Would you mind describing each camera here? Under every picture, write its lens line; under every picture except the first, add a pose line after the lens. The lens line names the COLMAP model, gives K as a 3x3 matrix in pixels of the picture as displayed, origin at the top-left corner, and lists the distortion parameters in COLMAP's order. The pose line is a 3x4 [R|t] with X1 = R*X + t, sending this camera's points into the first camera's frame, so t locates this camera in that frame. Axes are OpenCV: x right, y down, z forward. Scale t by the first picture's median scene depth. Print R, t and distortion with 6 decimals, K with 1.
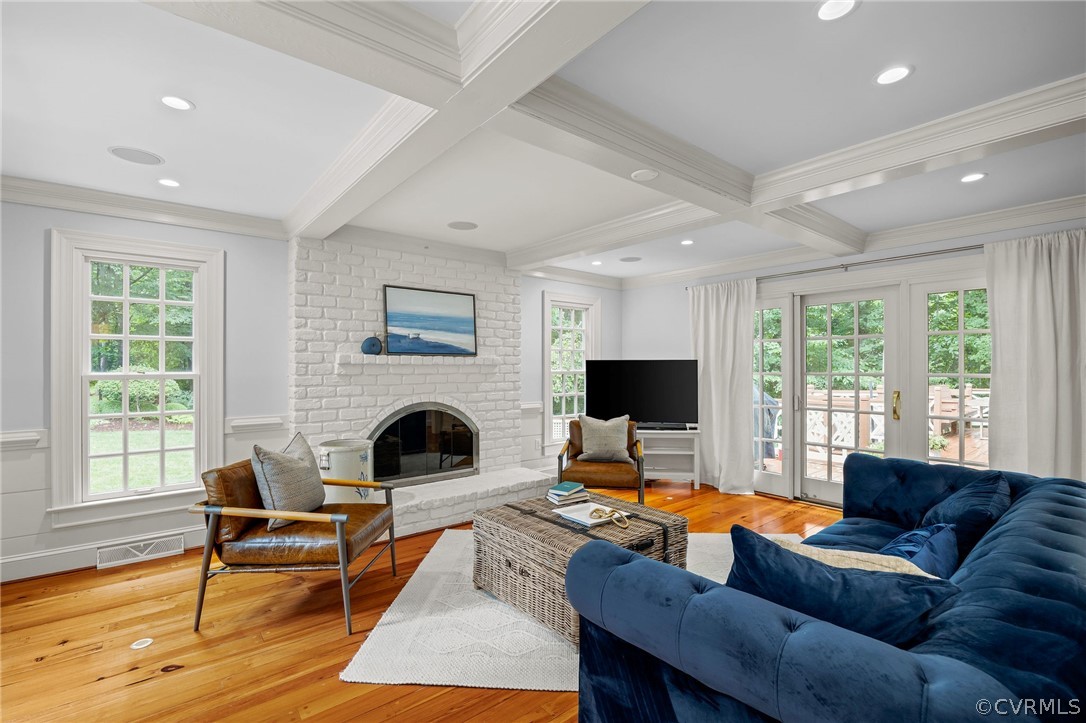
lens RADIAL K [[486.6, 0, 543.0], [0, 486.6, 361.5], [0, 0, 1]] dist [-0.012747, -0.000224]
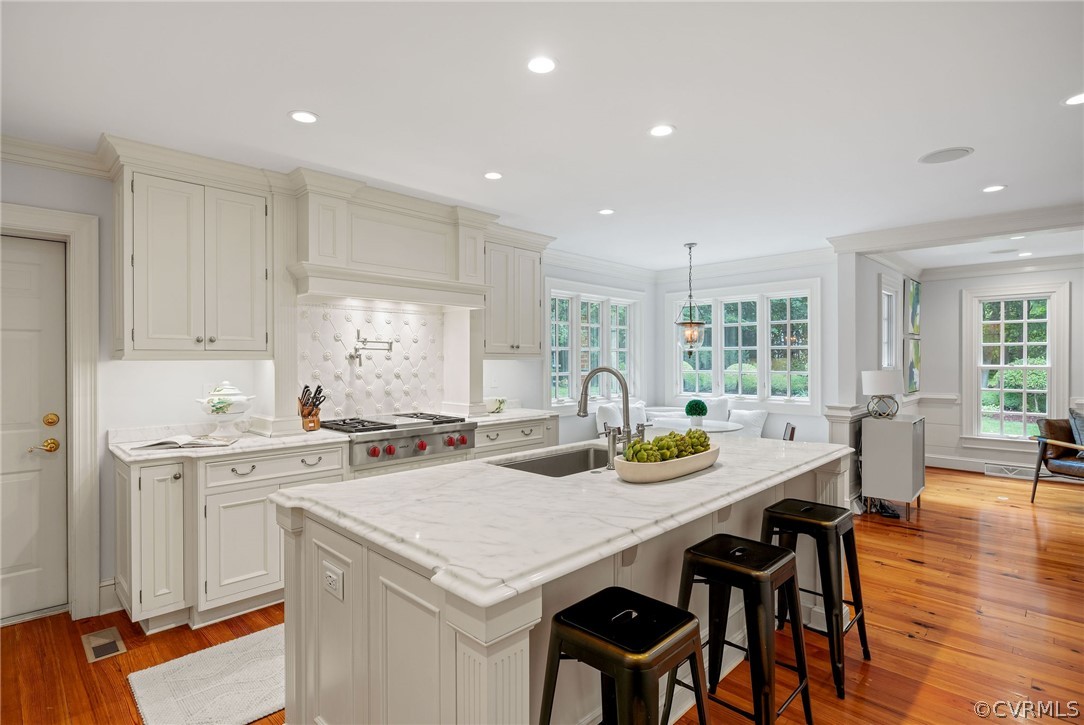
lens RADIAL K [[528.4, 0, 542.0], [0, 528.4, 362.5], [0, 0, 1]] dist [-0.013258, 0.000000]
pose [[0.105539, 0.009935, -0.994366, 0.964705], [0.008363, 0.999906, 0.010878, -0.023449], [0.994380, -0.009464, 0.105446, -0.978232]]
